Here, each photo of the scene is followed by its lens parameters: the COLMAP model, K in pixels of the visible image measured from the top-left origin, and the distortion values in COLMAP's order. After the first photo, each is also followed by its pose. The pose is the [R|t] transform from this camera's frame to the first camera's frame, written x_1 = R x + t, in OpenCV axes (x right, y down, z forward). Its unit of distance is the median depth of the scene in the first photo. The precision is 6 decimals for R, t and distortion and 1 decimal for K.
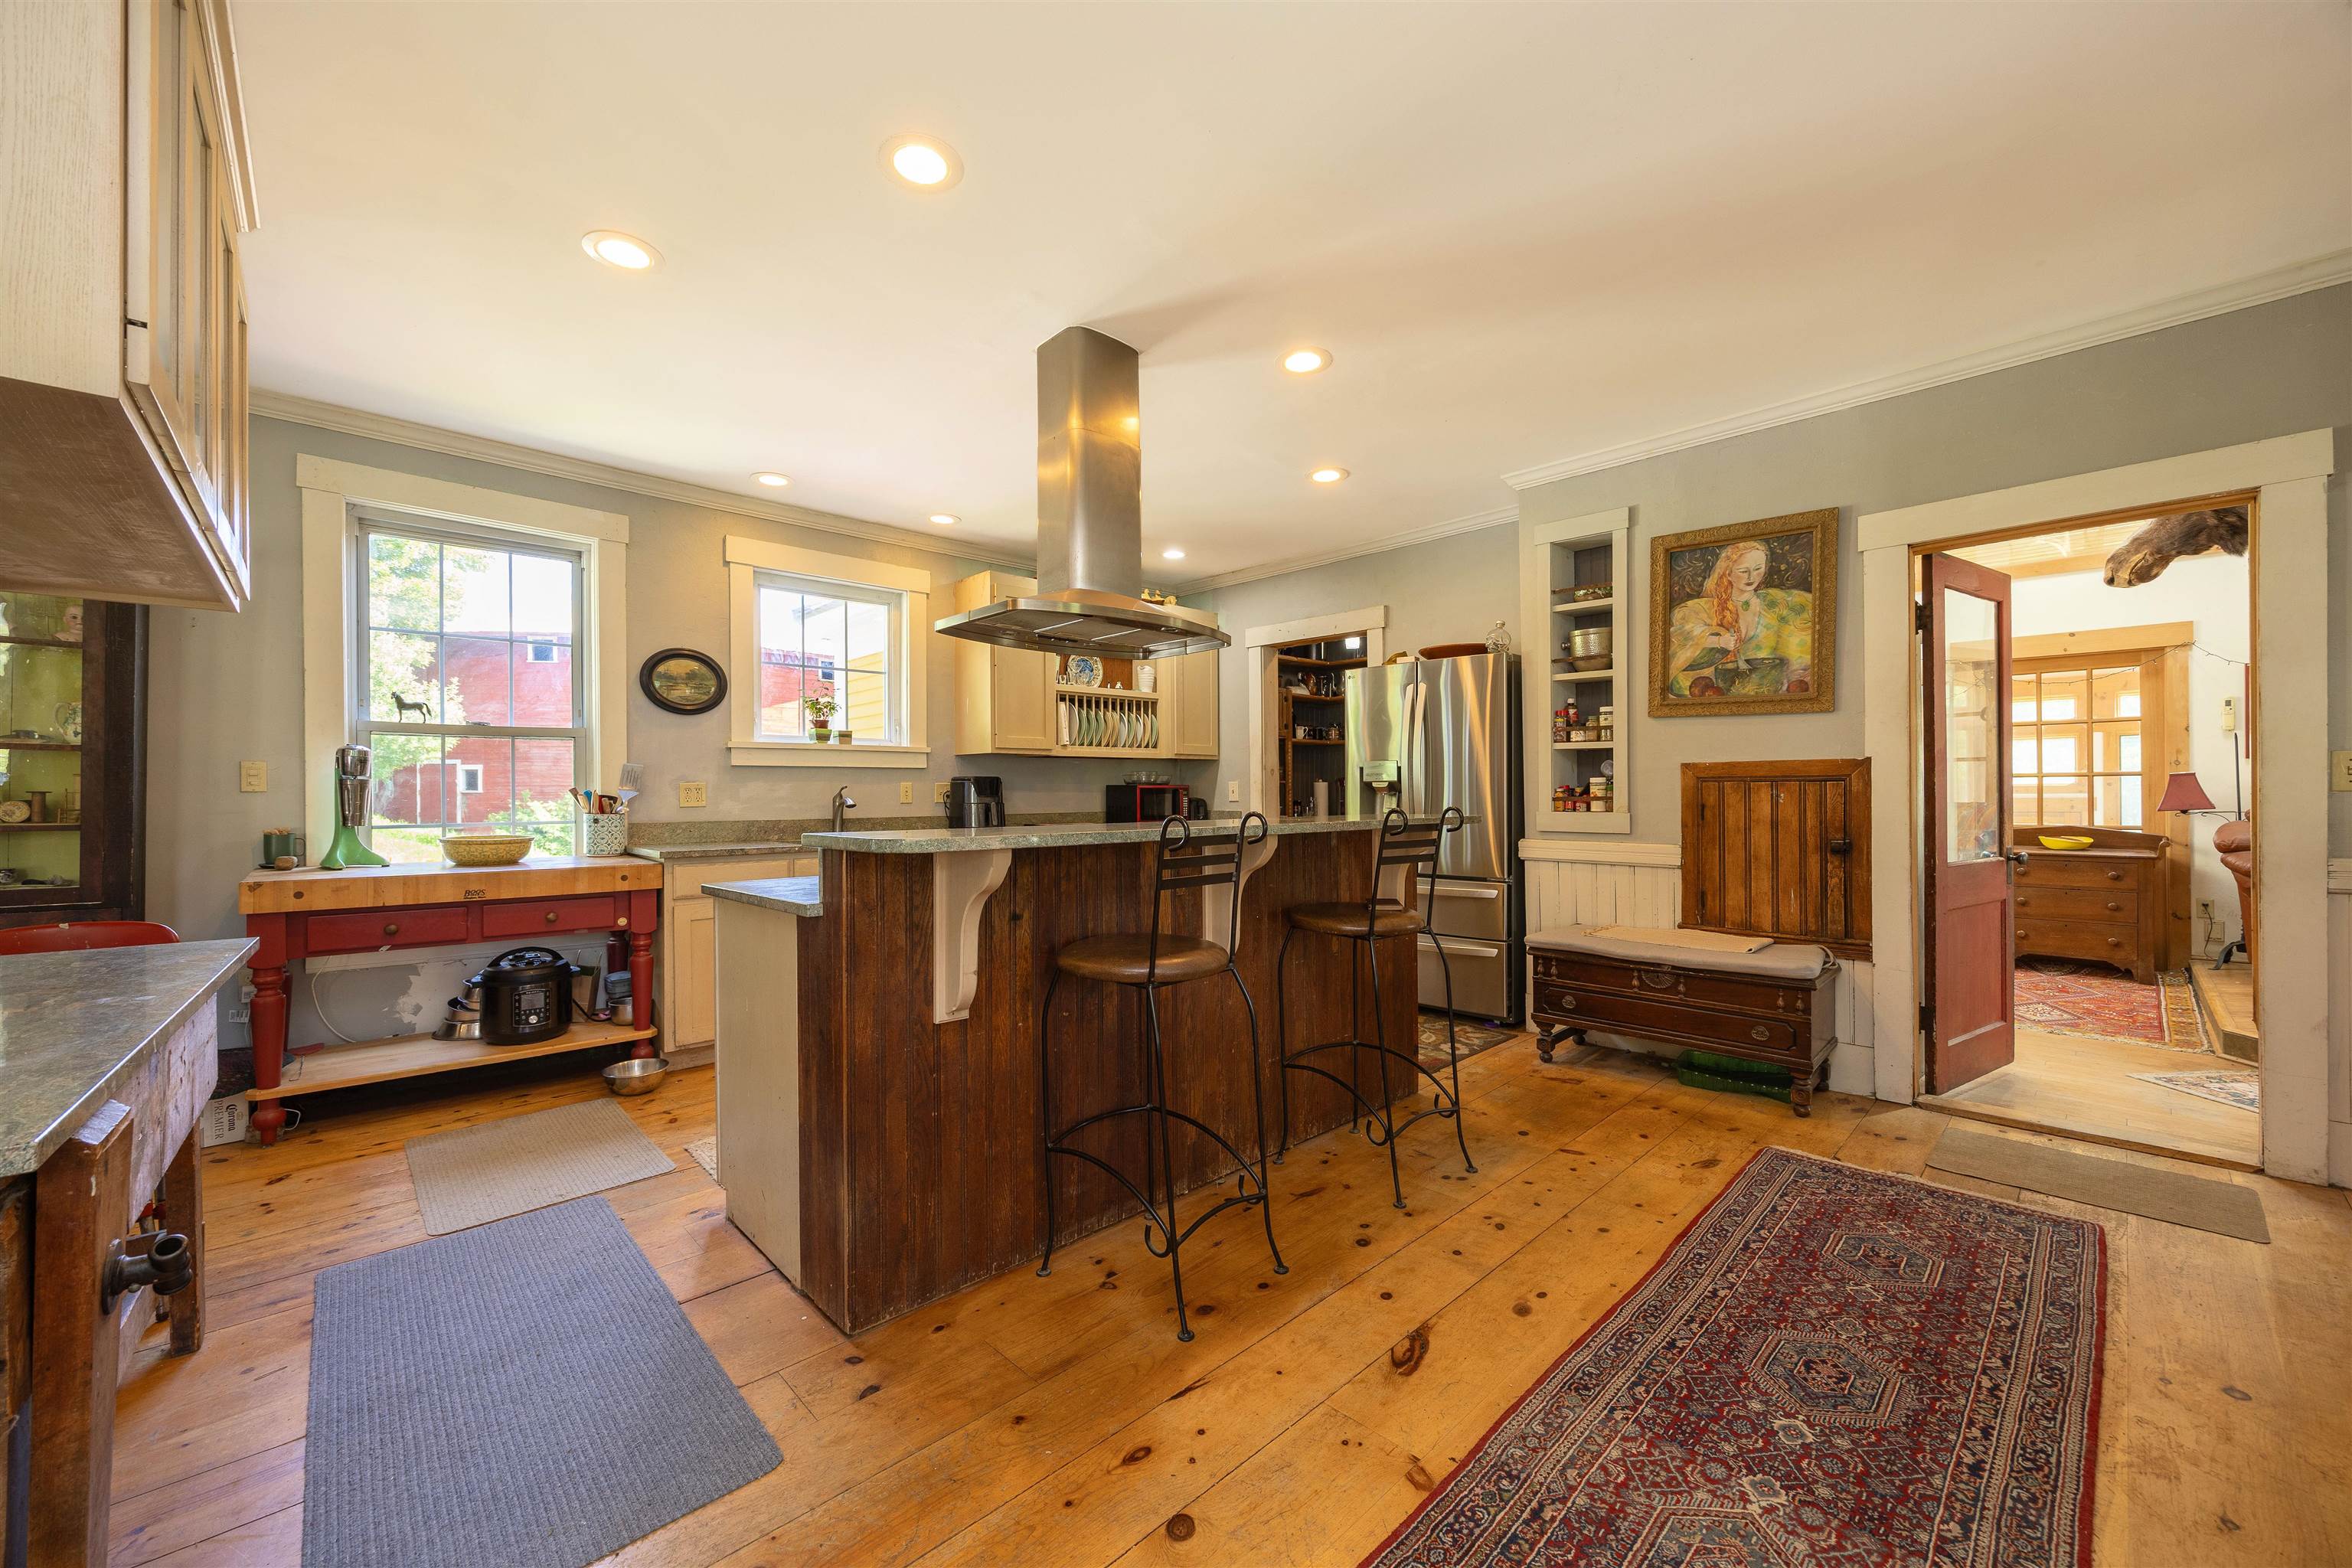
lens RADIAL K [[909.0, 0, 1174.4], [0, 909.0, 791.6], [0, 0, 1]] dist [-0.005664, 0.000423]
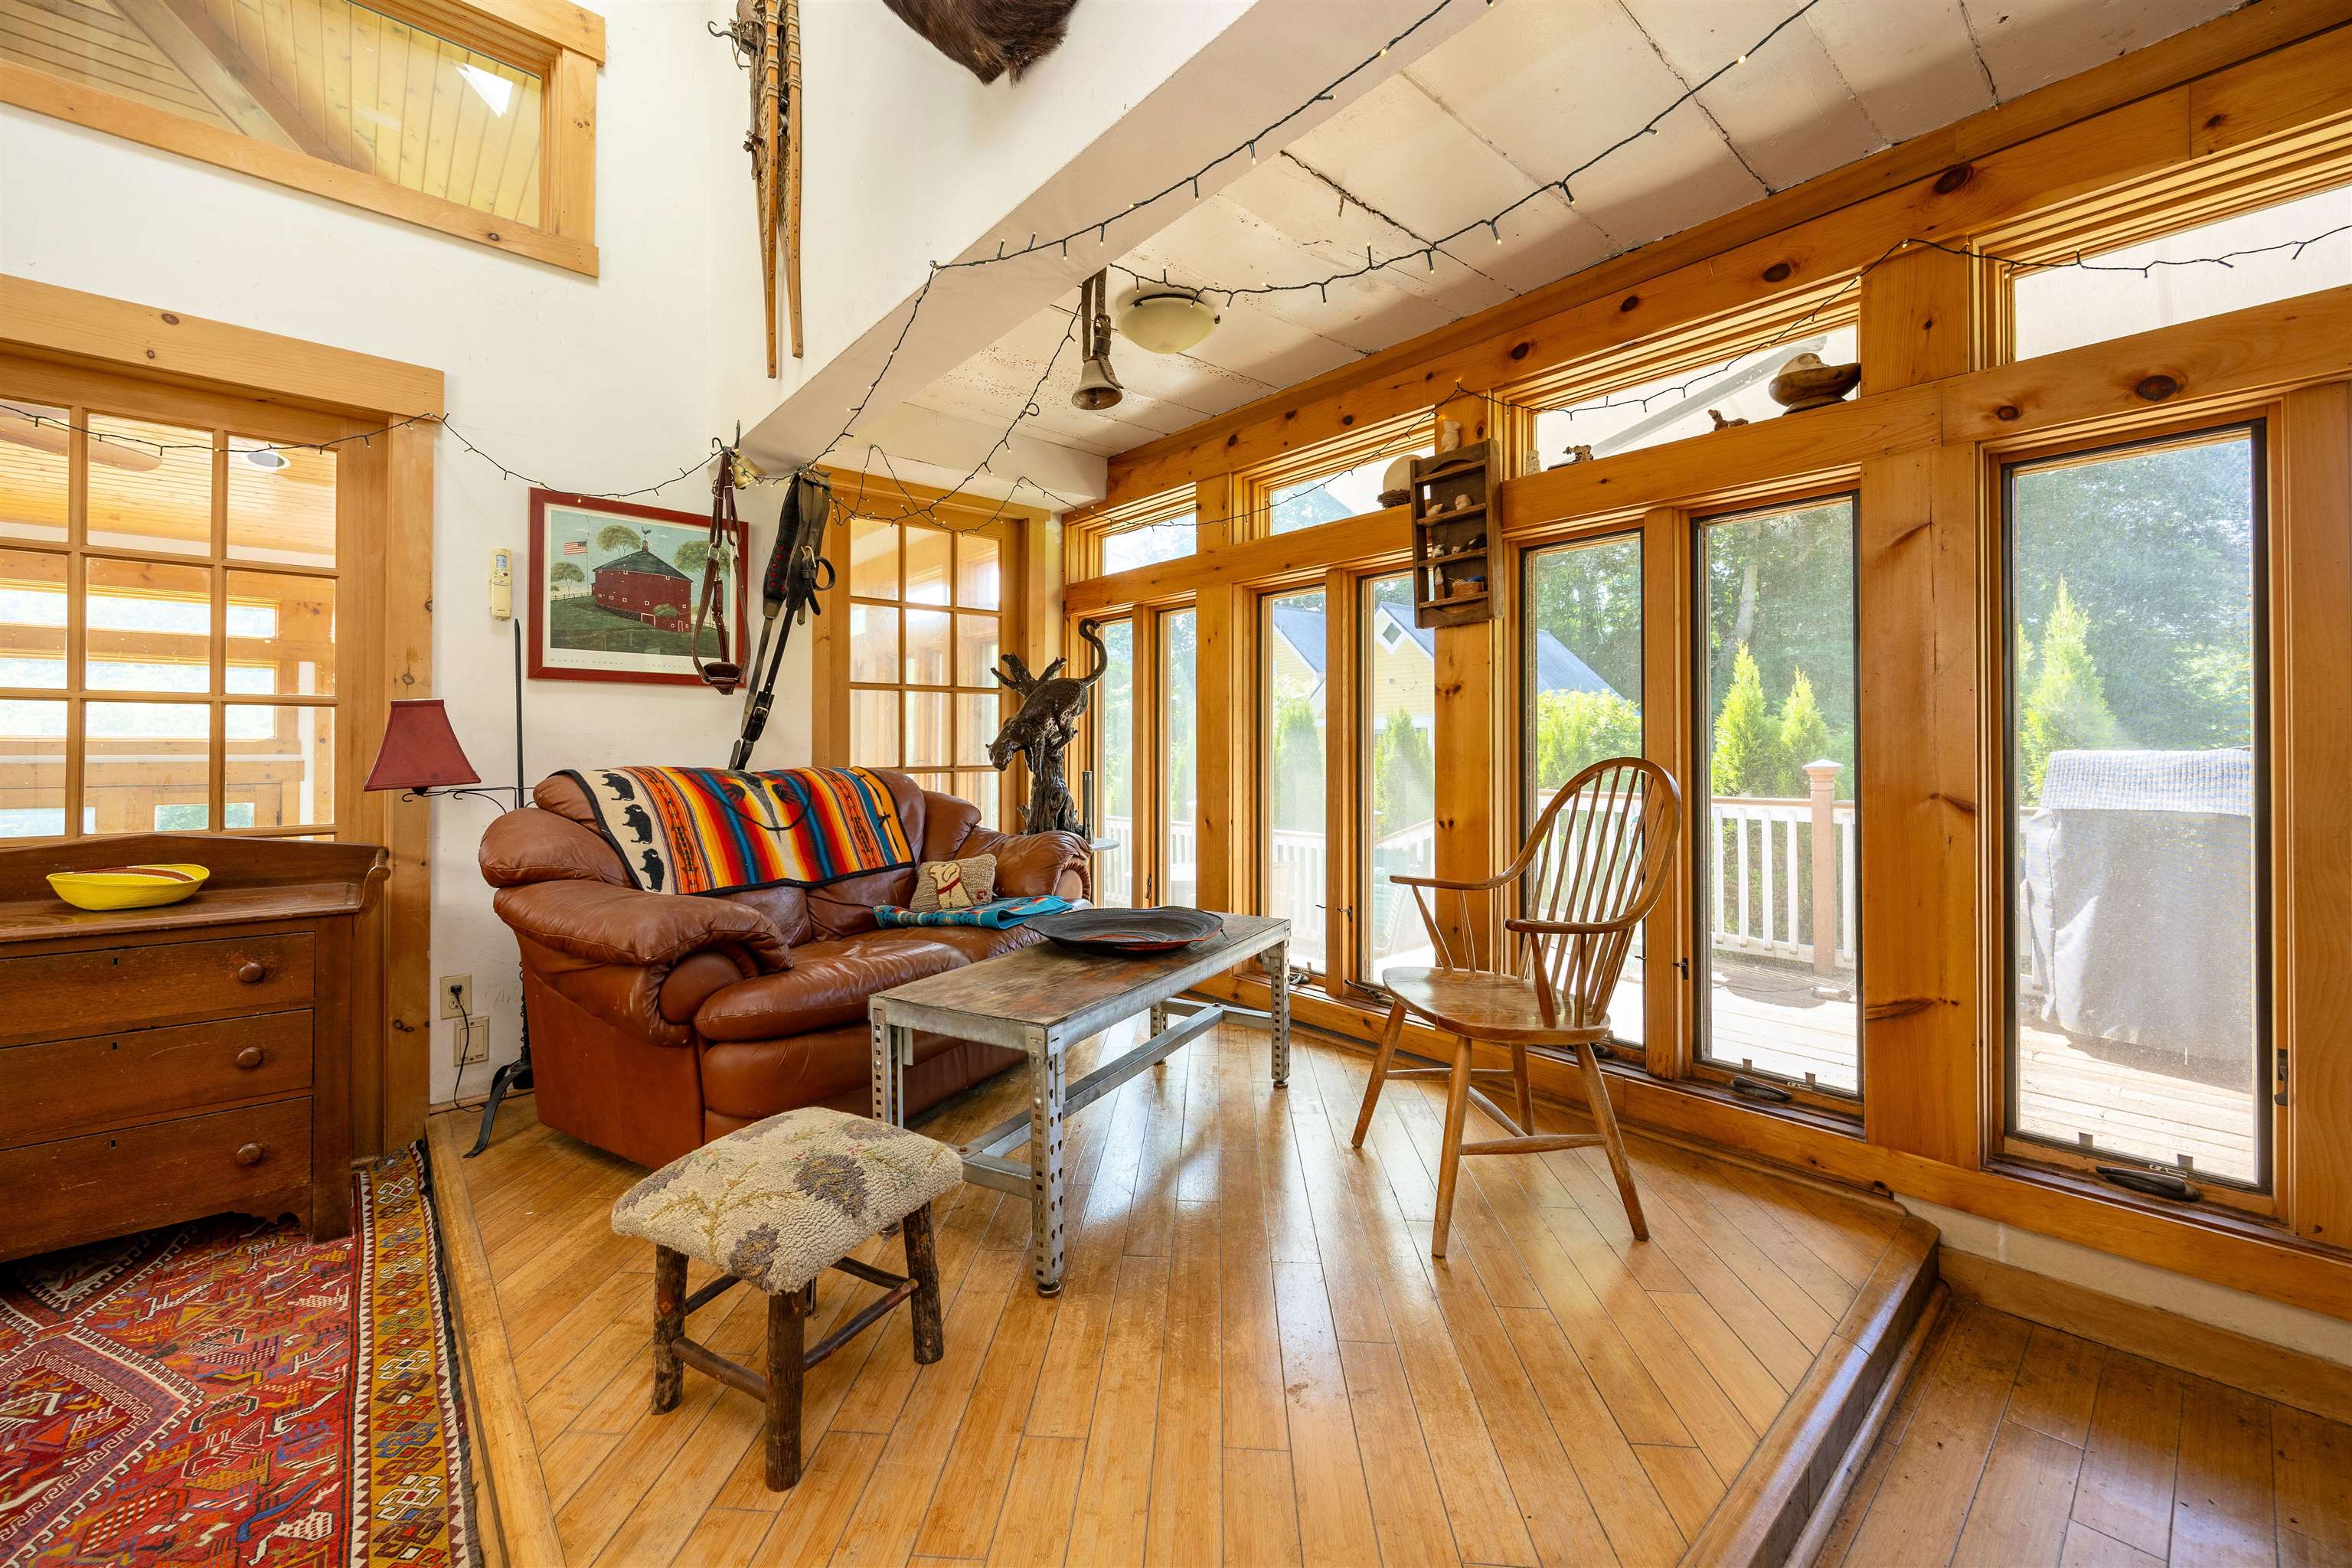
lens RADIAL K [[909.0, 0, 1140.7], [0, 909.0, 745.2], [0, 0, 1]] dist [-0.005664, 0.000423]
pose [[0.060961, 0.014927, 0.998029, 1.053540], [-0.003238, 0.999886, -0.014757, 0.008723], [-0.998135, -0.002332, 0.061003, 0.939224]]
